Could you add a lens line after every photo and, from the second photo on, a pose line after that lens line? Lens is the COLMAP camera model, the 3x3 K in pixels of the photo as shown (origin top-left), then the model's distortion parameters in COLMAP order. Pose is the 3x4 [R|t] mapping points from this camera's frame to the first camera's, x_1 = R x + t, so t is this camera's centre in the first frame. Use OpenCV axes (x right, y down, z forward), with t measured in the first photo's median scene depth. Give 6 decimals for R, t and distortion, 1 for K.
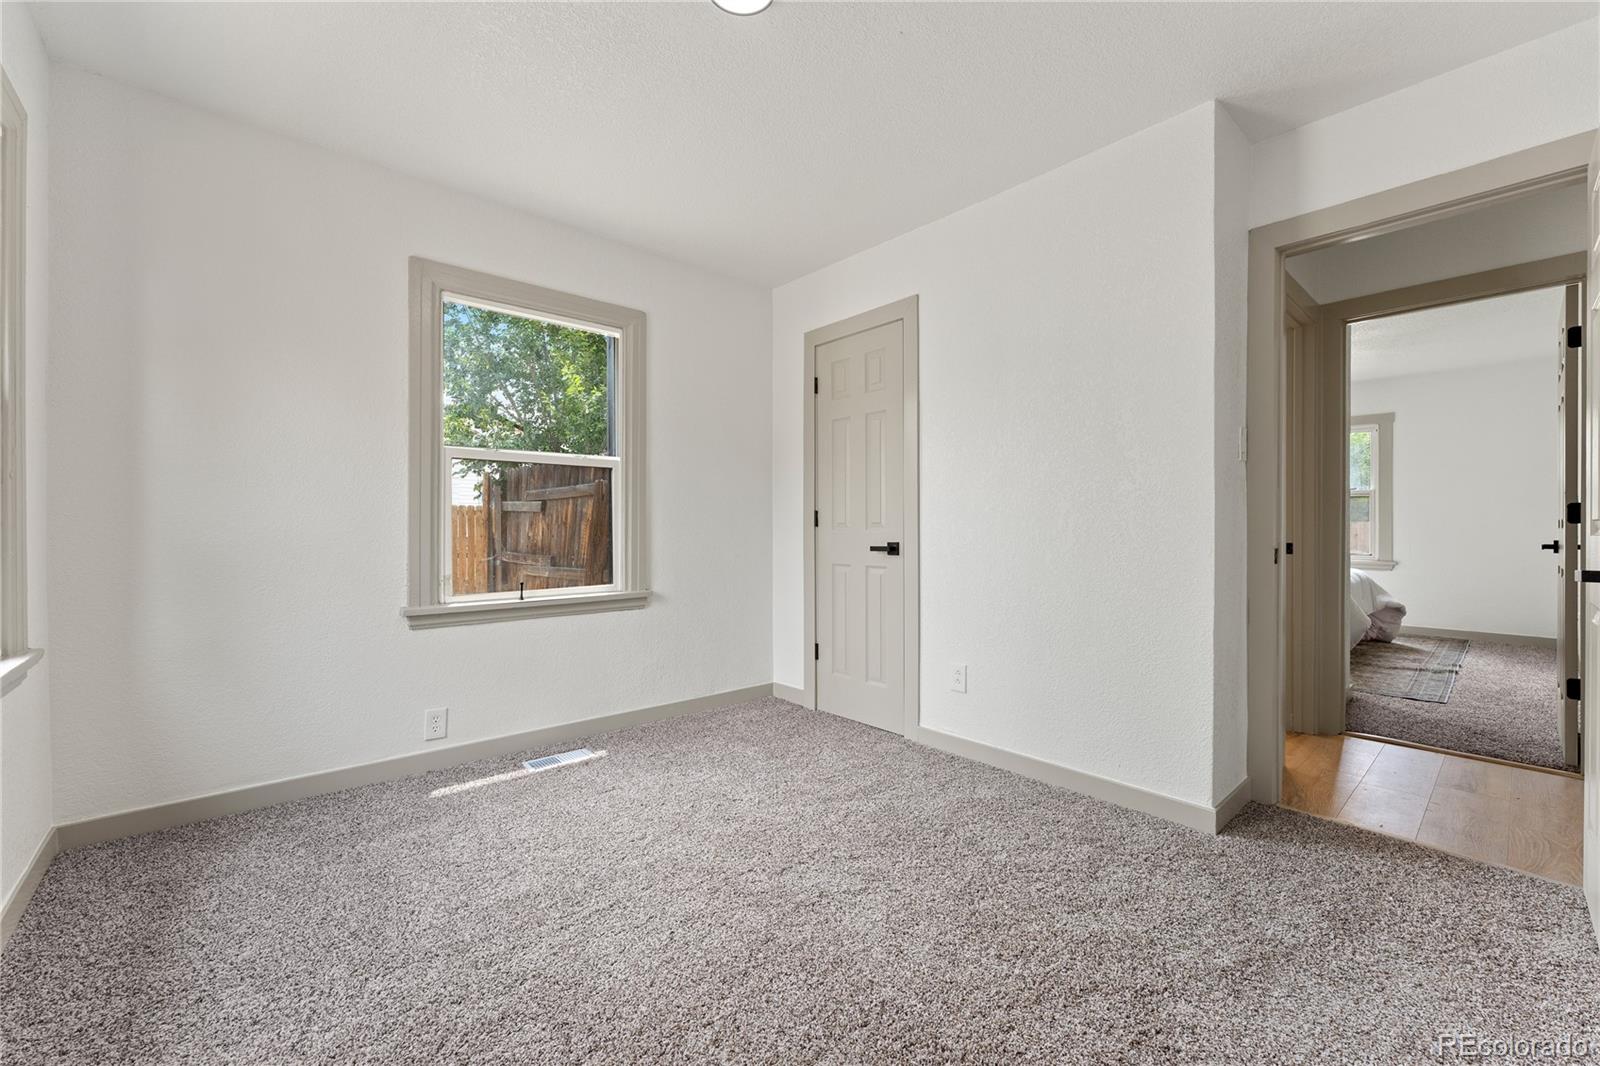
lens RADIAL K [[639.7, 0, 798.6], [0, 639.7, 531.2], [0, 0, 1]] dist [0.003185, -0.000828]
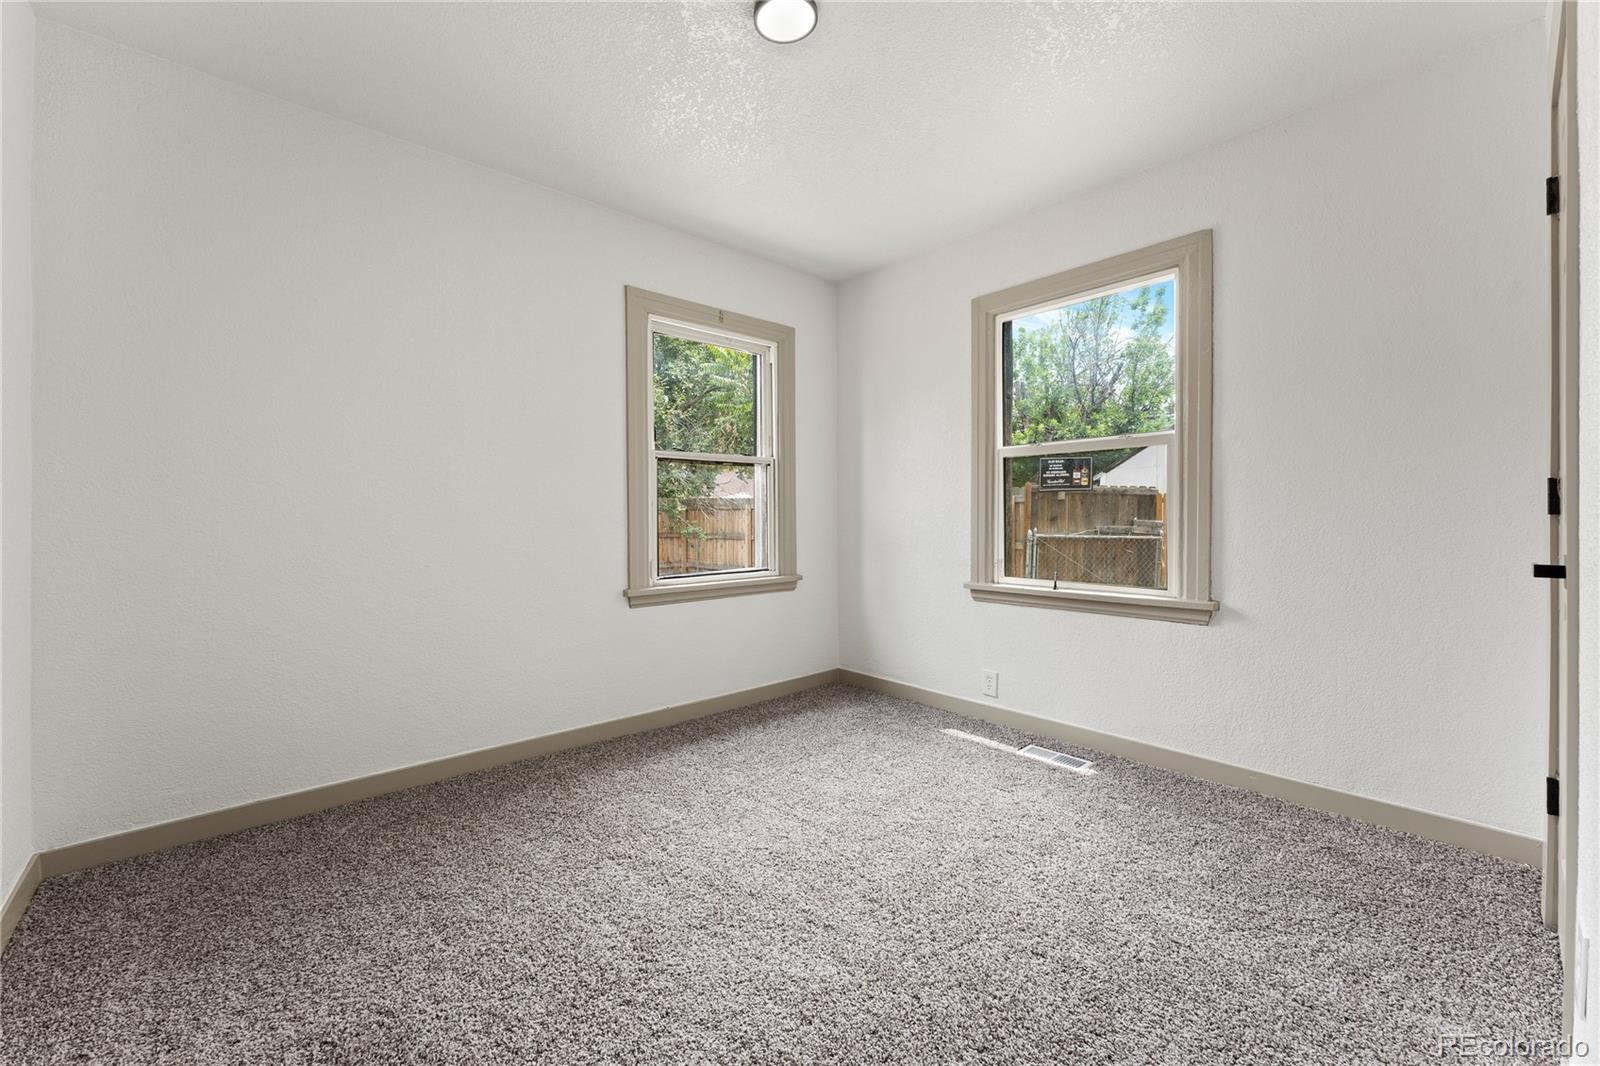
lens RADIAL K [[639.7, 0, 797.4], [0, 639.7, 522.0], [0, 0, 1]] dist [0.003185, -0.000828]
pose [[0.009259, 0.005103, -0.999944, 0.622350], [-0.001843, 0.999985, 0.005086, -0.004208], [0.999955, 0.001796, 0.009268, 0.632937]]
